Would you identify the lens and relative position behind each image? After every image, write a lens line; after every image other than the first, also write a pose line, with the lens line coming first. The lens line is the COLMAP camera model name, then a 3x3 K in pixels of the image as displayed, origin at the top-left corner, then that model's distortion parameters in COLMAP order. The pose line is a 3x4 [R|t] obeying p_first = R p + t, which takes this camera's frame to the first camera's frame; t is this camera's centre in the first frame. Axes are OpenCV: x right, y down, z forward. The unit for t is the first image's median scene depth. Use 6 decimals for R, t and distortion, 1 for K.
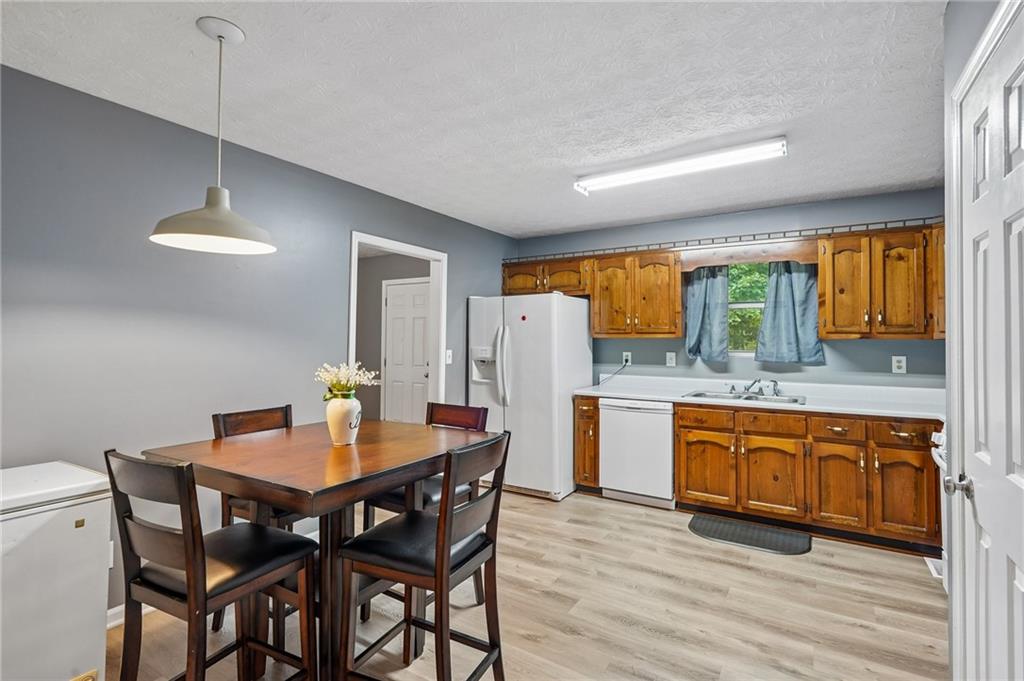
lens RADIAL K [[486.5, 0, 509.5], [0, 486.5, 330.0], [0, 0, 1]] dist [0.001852, 0.000557]
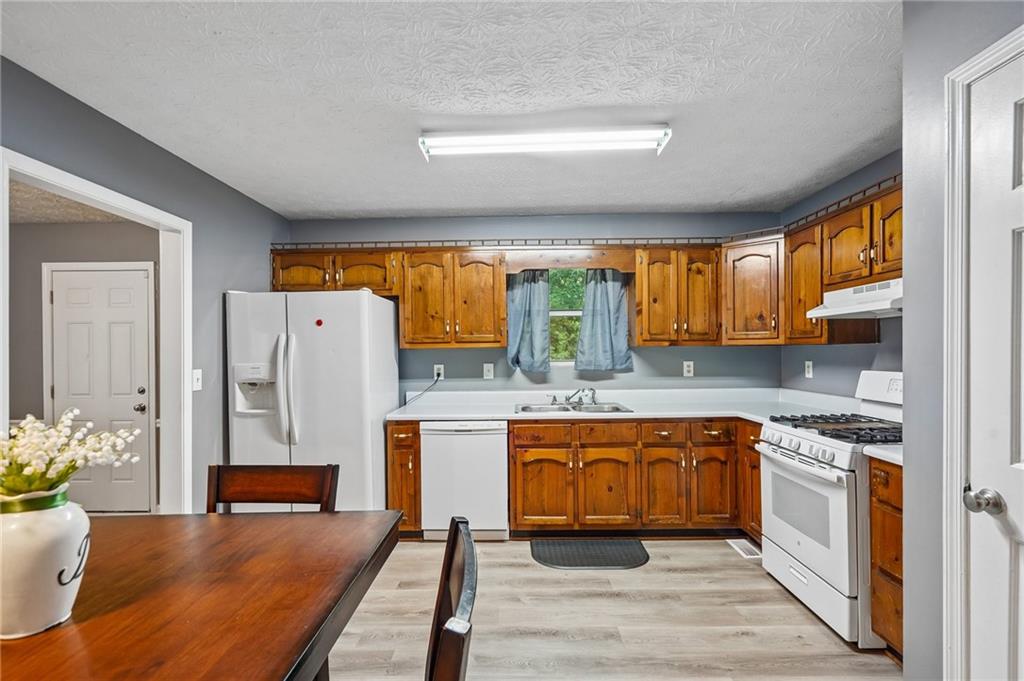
lens RADIAL K [[481.3, 0, 510.0], [0, 481.3, 353.1], [0, 0, 1]] dist [-0.000738, 0.000593]
pose [[0.857187, -0.016743, 0.514733, -0.111931], [0.005124, 0.999699, 0.023985, 0.006249], [-0.514979, -0.017922, 0.857015, 0.258012]]
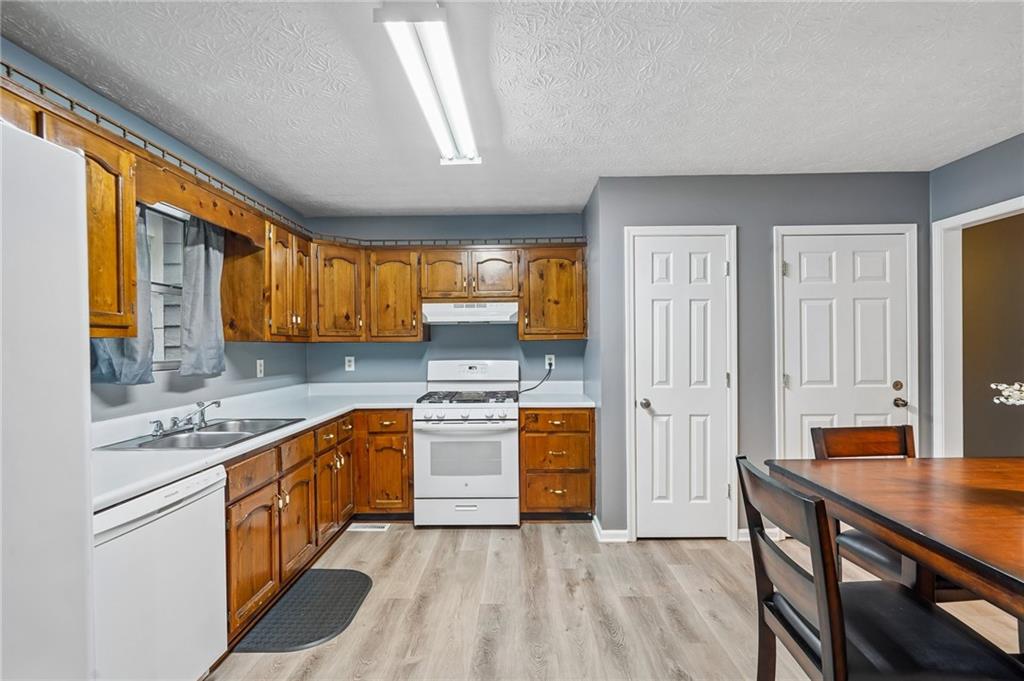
lens RADIAL K [[483.7, 0, 513.3], [0, 483.7, 346.4], [0, 0, 1]] dist [-0.002513, 0.000021]
pose [[-0.518090, -0.004807, 0.855312, -0.270807], [-0.011424, 0.999934, -0.001300, 0.021975], [-0.855250, -0.010444, -0.518111, 1.030095]]
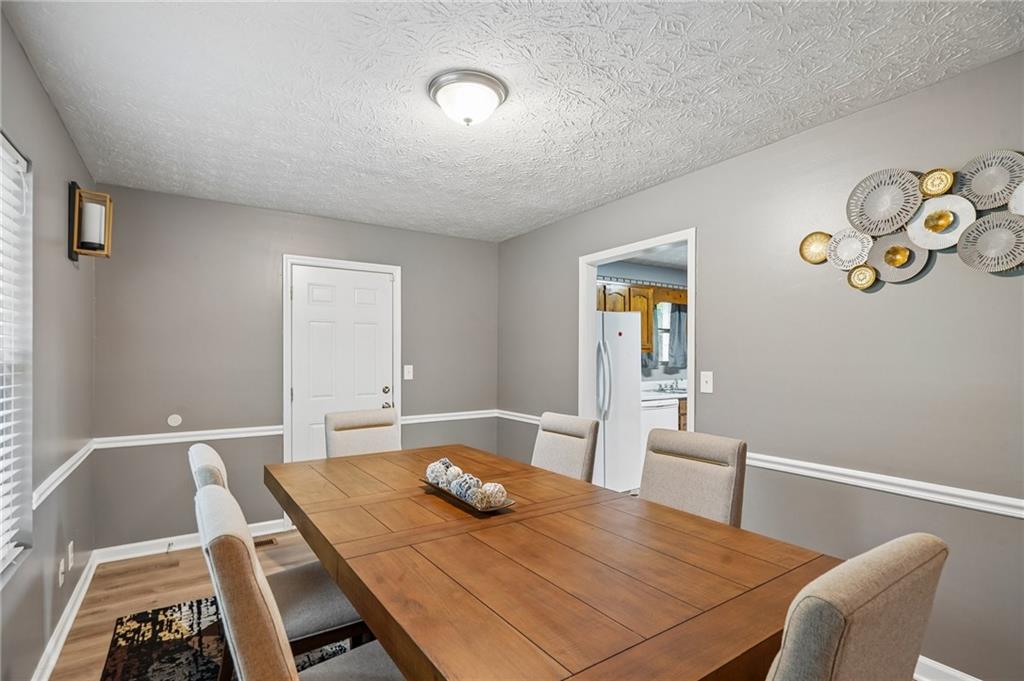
lens RADIAL K [[483.7, 0, 513.3], [0, 483.7, 346.4], [0, 0, 1]] dist [-0.002513, 0.000021]
pose [[0.402952, 0.005065, 0.915207, -1.178862], [-0.018753, 0.999820, 0.002723, 0.001817], [-0.915029, -0.018260, 0.402975, 0.897667]]
